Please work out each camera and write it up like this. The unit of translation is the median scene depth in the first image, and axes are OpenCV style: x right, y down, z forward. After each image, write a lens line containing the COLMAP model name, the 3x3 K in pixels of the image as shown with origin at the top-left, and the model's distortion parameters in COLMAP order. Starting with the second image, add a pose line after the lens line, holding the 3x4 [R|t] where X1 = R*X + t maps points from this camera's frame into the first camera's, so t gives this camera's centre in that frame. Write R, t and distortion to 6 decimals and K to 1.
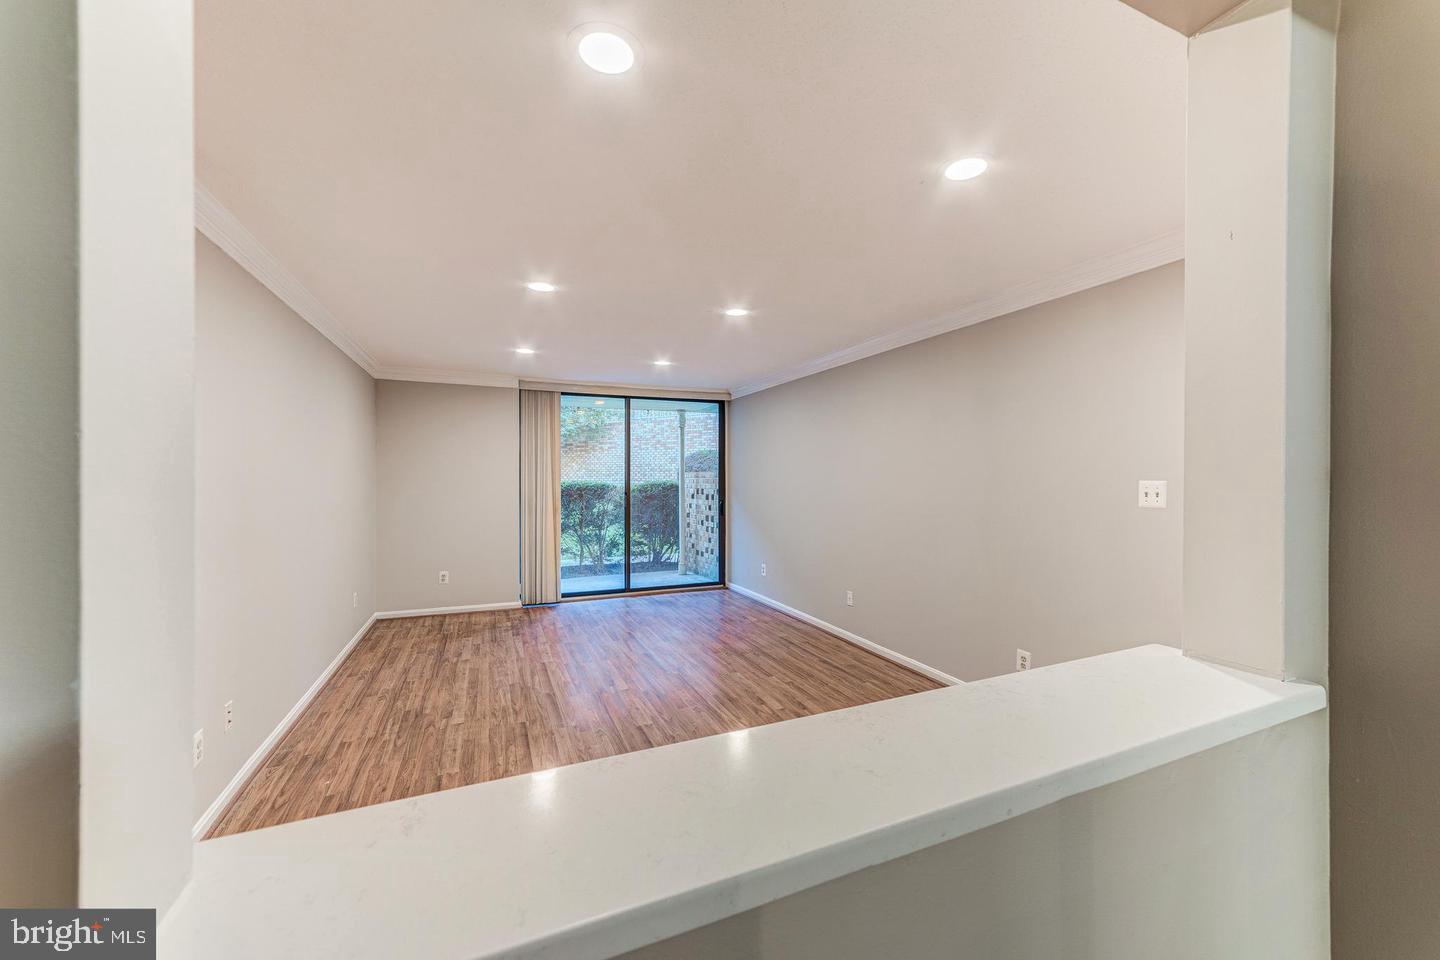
lens RADIAL K [[581.4, 0, 720.0], [0, 581.4, 480.0], [0, 0, 1]] dist [-0.029666, 0.024339]
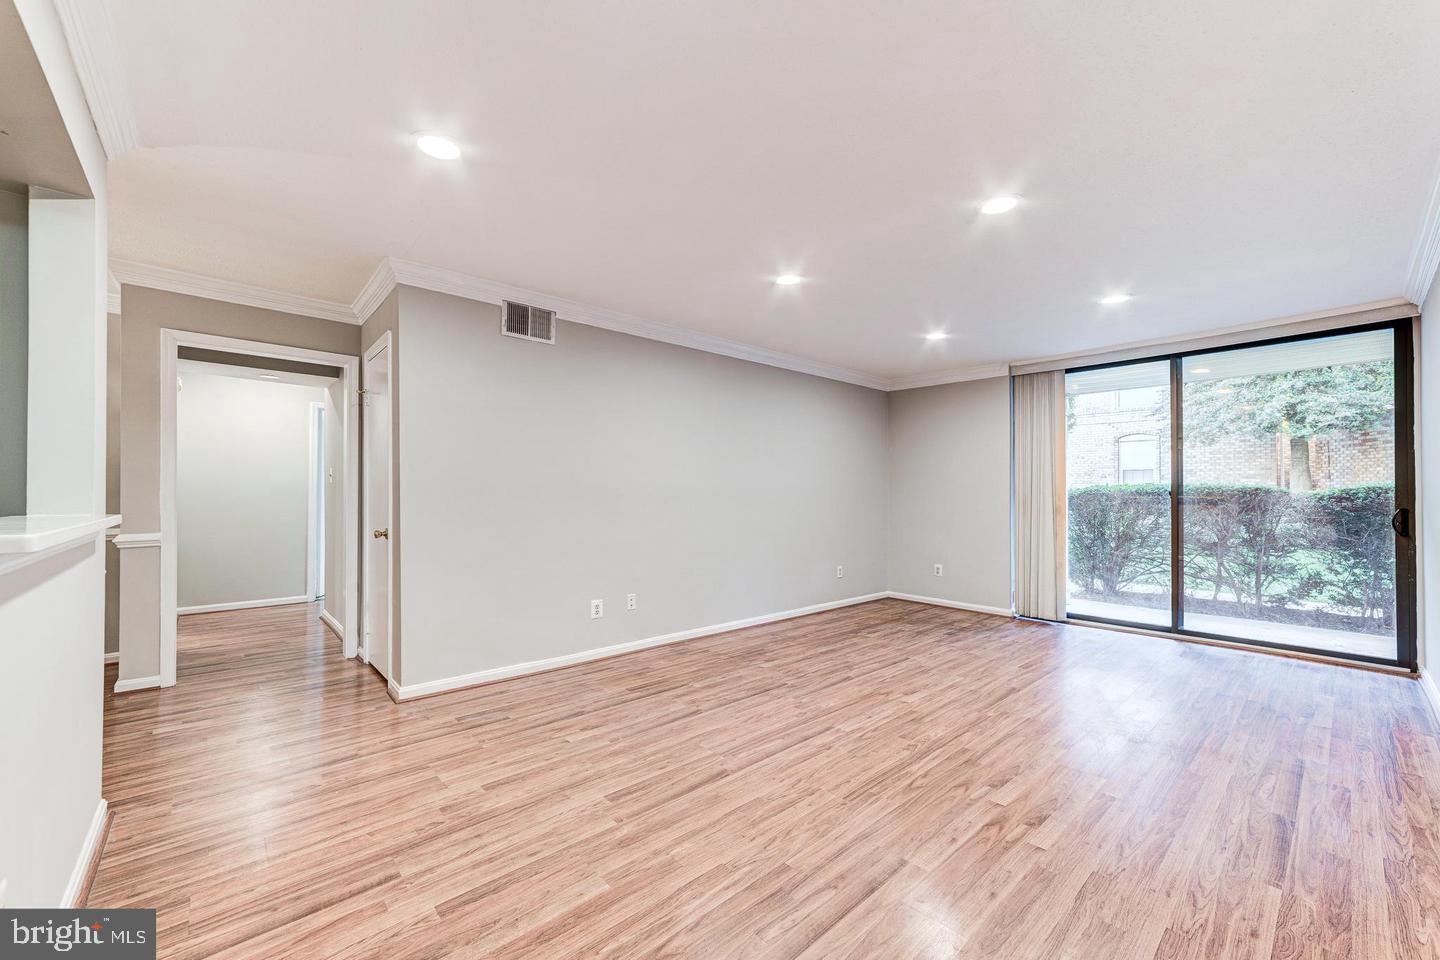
lens RADIAL K [[553.1, 0, 720.0], [0, 553.1, 480.0], [0, 0, 1]] dist [-0.009265, 0.006398]
pose [[0.324023, -0.021862, -0.945797, 0.444565], [-0.012413, 0.999549, -0.027357, 0.050246], [0.945968, 0.020604, 0.323605, 0.395857]]
